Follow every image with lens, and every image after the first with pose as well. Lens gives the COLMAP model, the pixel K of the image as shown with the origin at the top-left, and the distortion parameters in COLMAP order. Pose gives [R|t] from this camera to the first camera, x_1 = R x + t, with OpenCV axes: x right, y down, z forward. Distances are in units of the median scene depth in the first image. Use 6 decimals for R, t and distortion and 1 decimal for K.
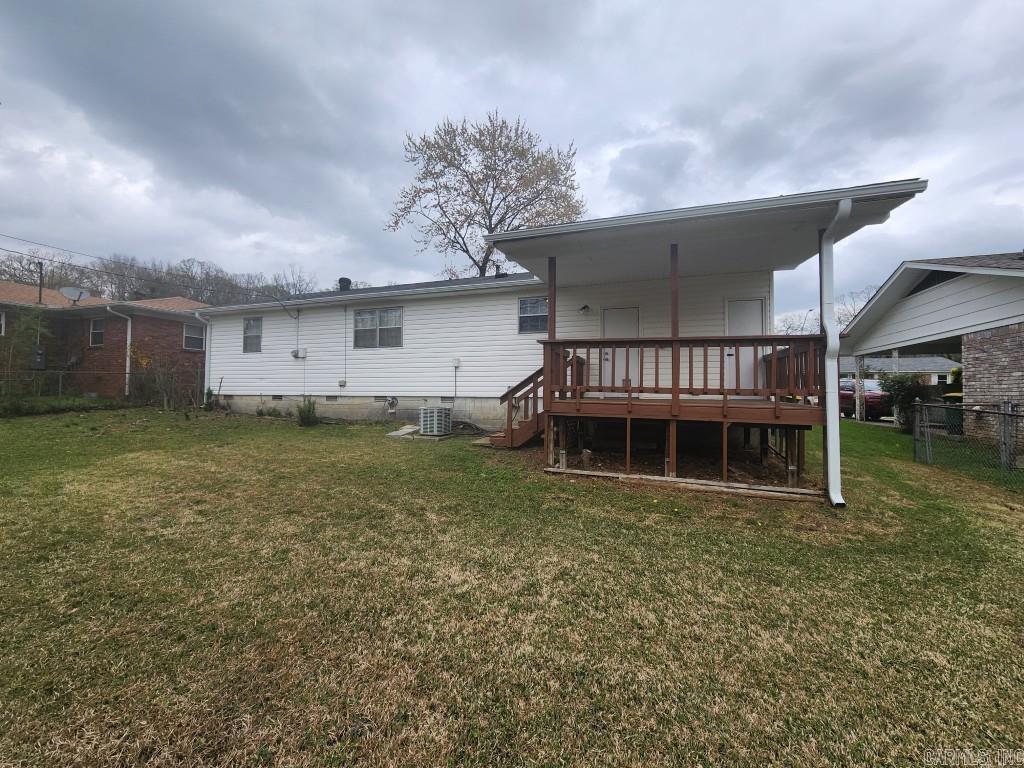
lens RADIAL K [[419.5, 0, 505.0], [0, 419.5, 382.3], [0, 0, 1]] dist [0.003619, -0.002496]
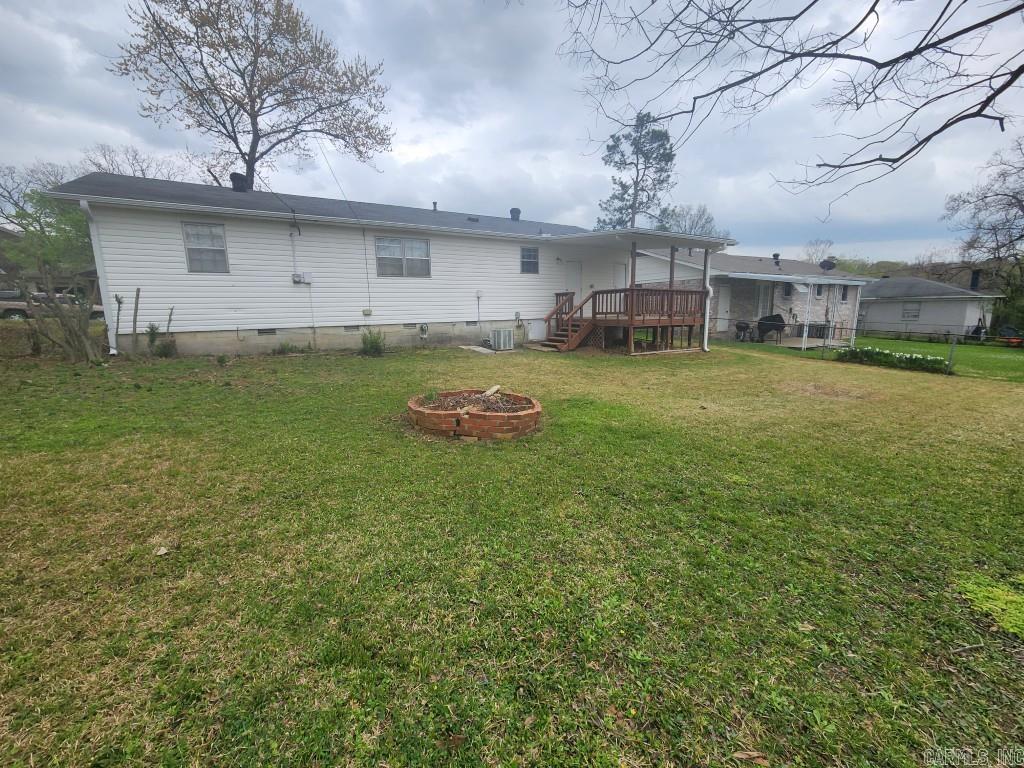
lens RADIAL K [[419.5, 0, 502.7], [0, 419.5, 379.3], [0, 0, 1]] dist [0.003619, -0.002496]
pose [[0.623816, -0.148208, 0.767391, -0.982508], [0.002063, 0.982165, 0.188010, -0.028164], [-0.781569, -0.115700, 0.612996, 0.133651]]
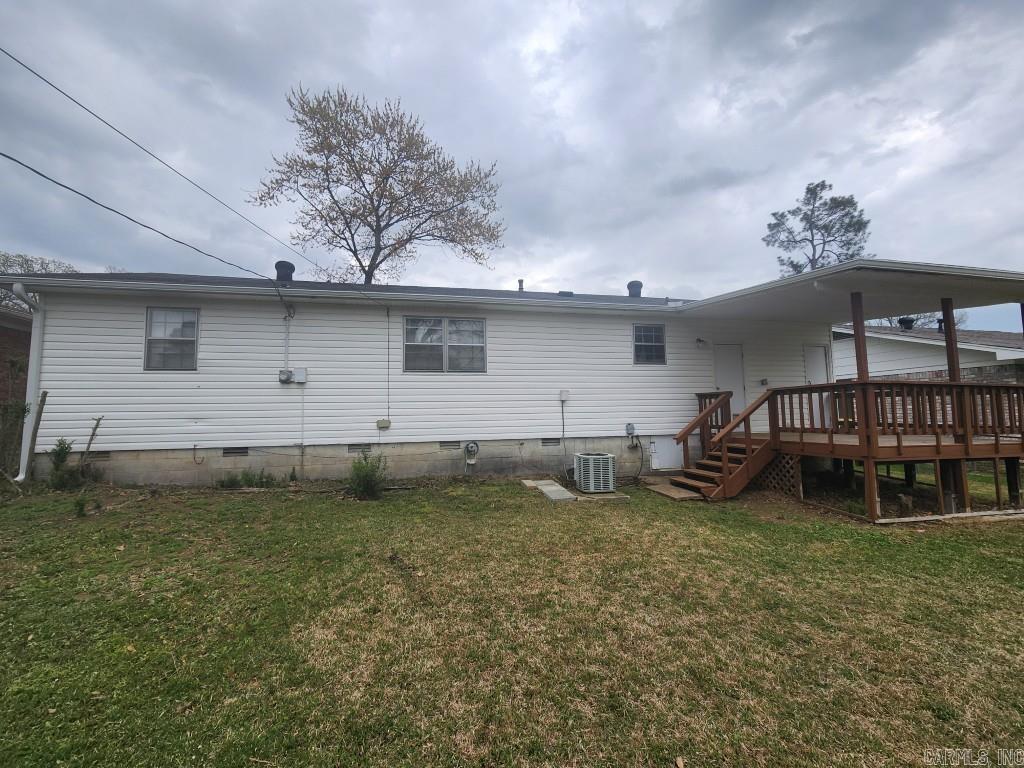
lens RADIAL K [[419.5, 0, 504.2], [0, 419.5, 381.0], [0, 0, 1]] dist [0.003619, -0.002496]
pose [[0.849671, 0.022924, 0.526814, -0.584118], [0.005671, 0.998600, -0.052599, -0.029928], [-0.527282, 0.047680, 0.848351, 0.344148]]
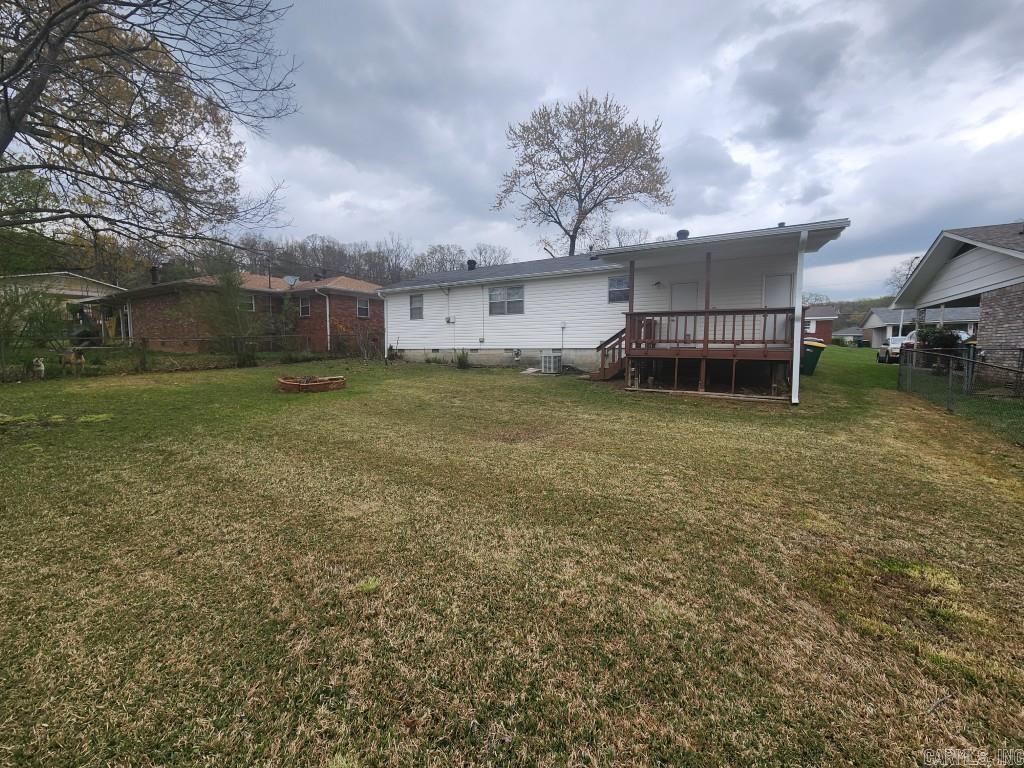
lens RADIAL K [[419.5, 0, 505.6], [0, 419.5, 382.6], [0, 0, 1]] dist [0.003619, -0.002496]
pose [[0.981854, 0.005914, -0.189548, -0.033067], [0.014137, 0.994450, 0.104253, -0.001216], [0.189113, -0.105040, 0.976321, -0.412046]]
